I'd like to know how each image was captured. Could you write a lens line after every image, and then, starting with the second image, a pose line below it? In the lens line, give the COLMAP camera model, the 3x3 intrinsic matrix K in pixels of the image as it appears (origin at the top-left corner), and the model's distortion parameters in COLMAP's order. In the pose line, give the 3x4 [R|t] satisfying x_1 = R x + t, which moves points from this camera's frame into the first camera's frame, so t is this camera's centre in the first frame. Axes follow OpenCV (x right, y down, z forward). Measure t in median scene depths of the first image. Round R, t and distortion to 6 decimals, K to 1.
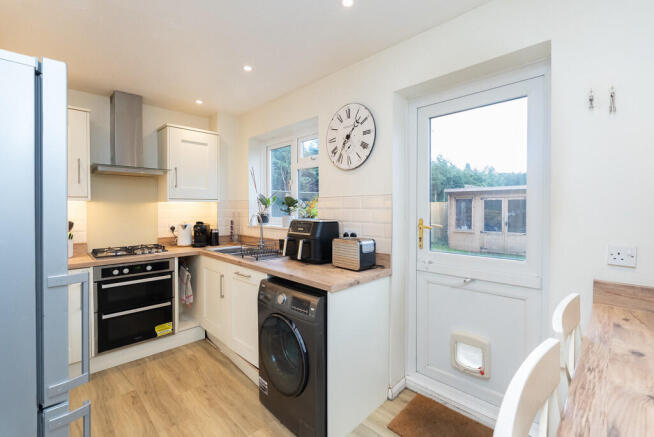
lens RADIAL K [[300.5, 0, 325.3], [0, 300.5, 213.3], [0, 0, 1]] dist [-0.002752, -0.000157]
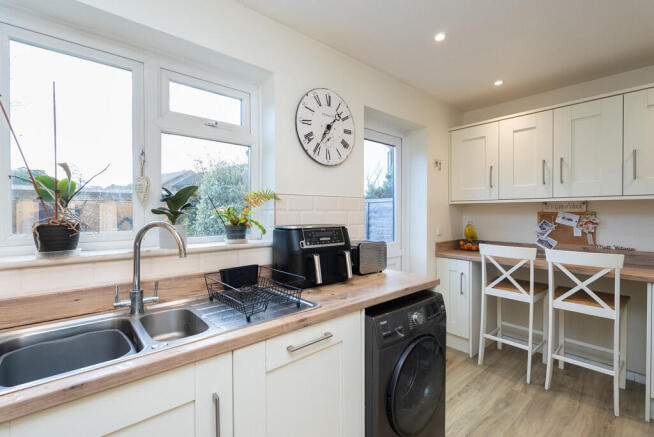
lens RADIAL K [[300.5, 0, 324.9], [0, 300.5, 216.5], [0, 0, 1]] dist [-0.002752, -0.000157]
pose [[0.033713, -0.014372, 0.999328, -0.790915], [0.017602, 0.999750, 0.013784, -0.010267], [-0.999277, 0.017125, 0.033958, 0.984497]]
